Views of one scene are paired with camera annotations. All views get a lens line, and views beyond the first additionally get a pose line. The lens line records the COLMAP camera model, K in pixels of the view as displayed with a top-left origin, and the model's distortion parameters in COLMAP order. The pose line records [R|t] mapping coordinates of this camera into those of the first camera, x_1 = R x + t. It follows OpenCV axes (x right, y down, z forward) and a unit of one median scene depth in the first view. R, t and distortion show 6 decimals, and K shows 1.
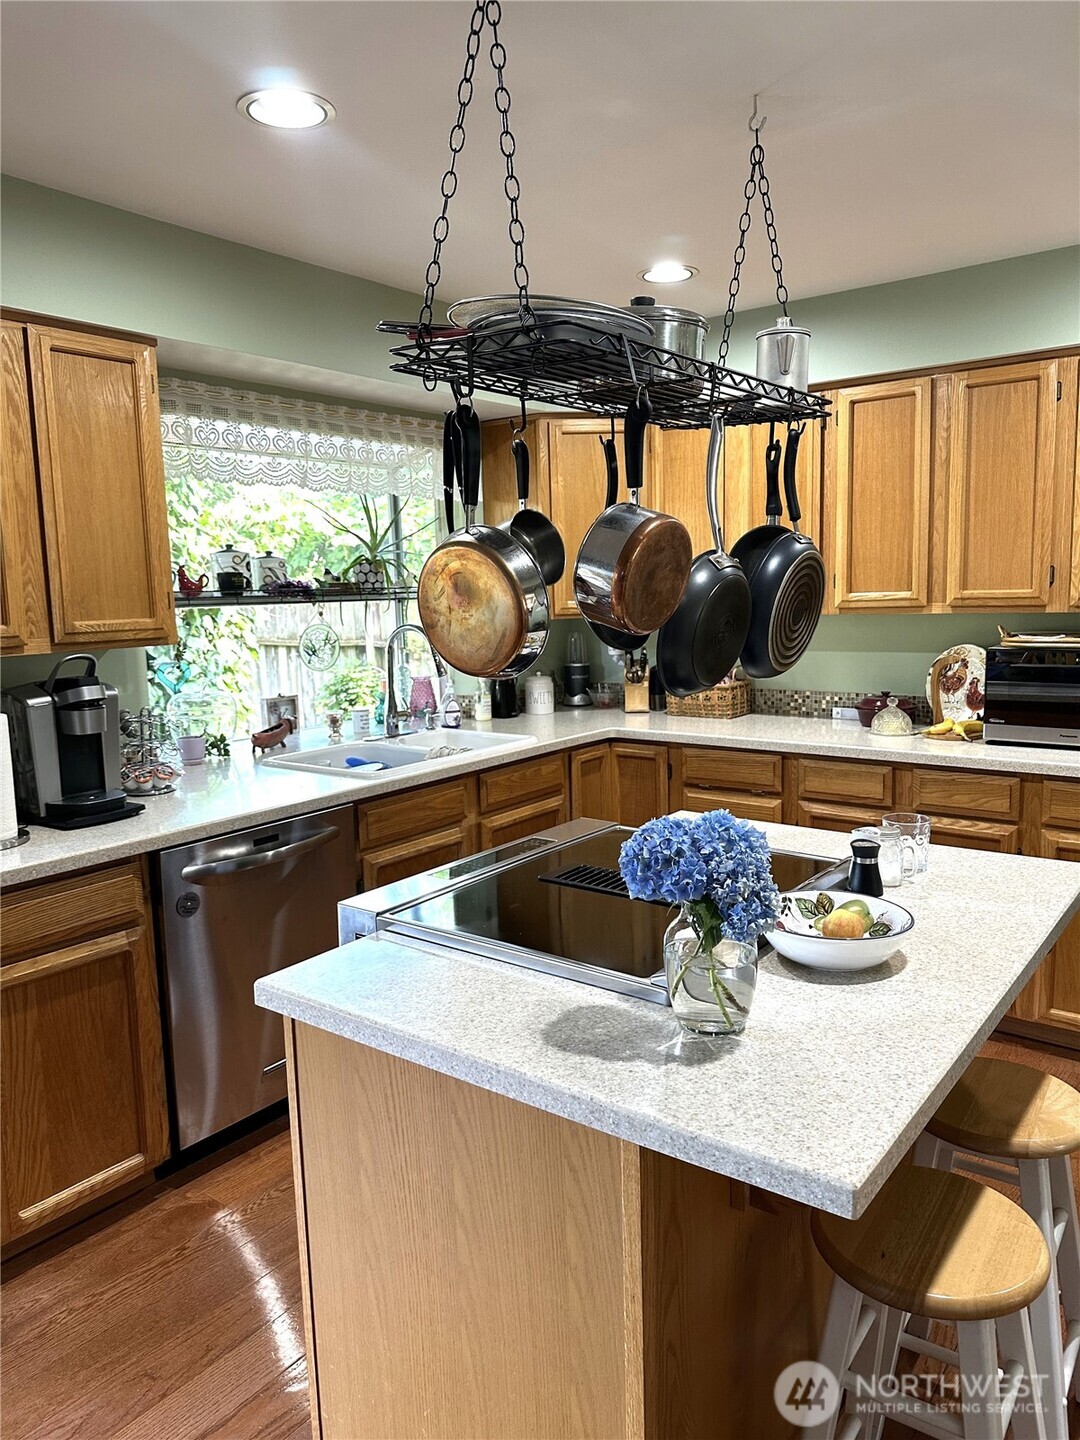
lens RADIAL K [[1009.7, 0, 540.5], [0, 1009.7, 717.4], [0, 0, 1]] dist [0.058273, -0.001739]
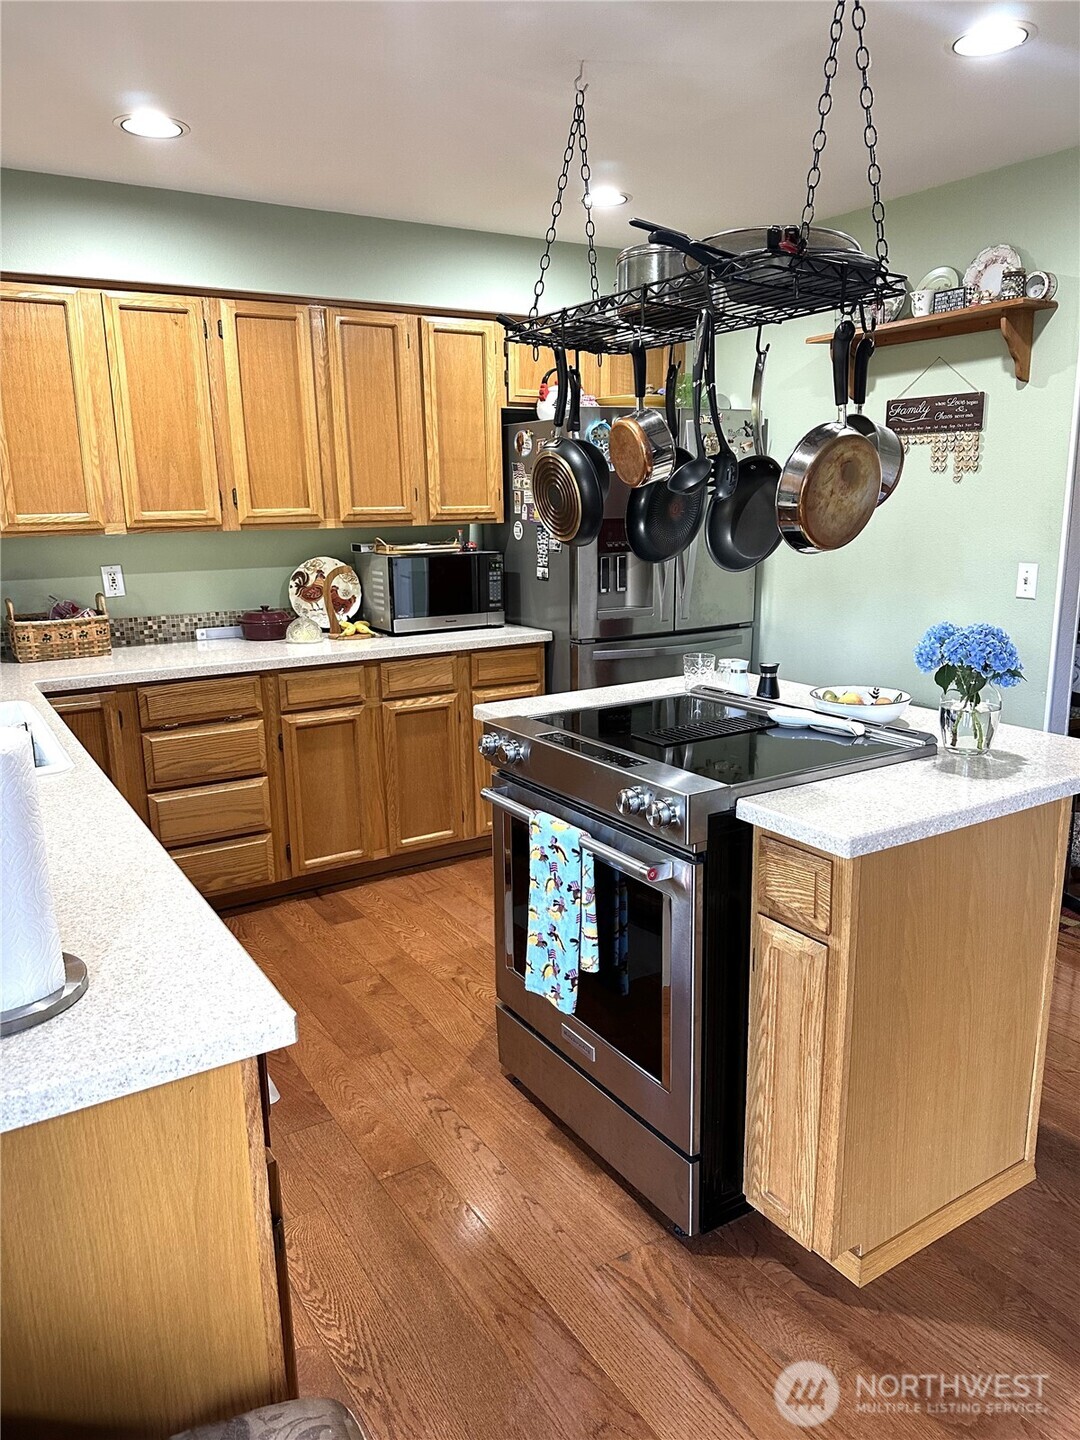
lens RADIAL K [[1009.7, 0, 541.4], [0, 1009.7, 723.9], [0, 0, 1]] dist [0.058273, -0.001739]
pose [[0.341735, -0.185879, 0.921231, -0.571816], [0.129216, 0.980229, 0.149850, -0.026958], [-0.930871, 0.067829, 0.358997, 0.382490]]
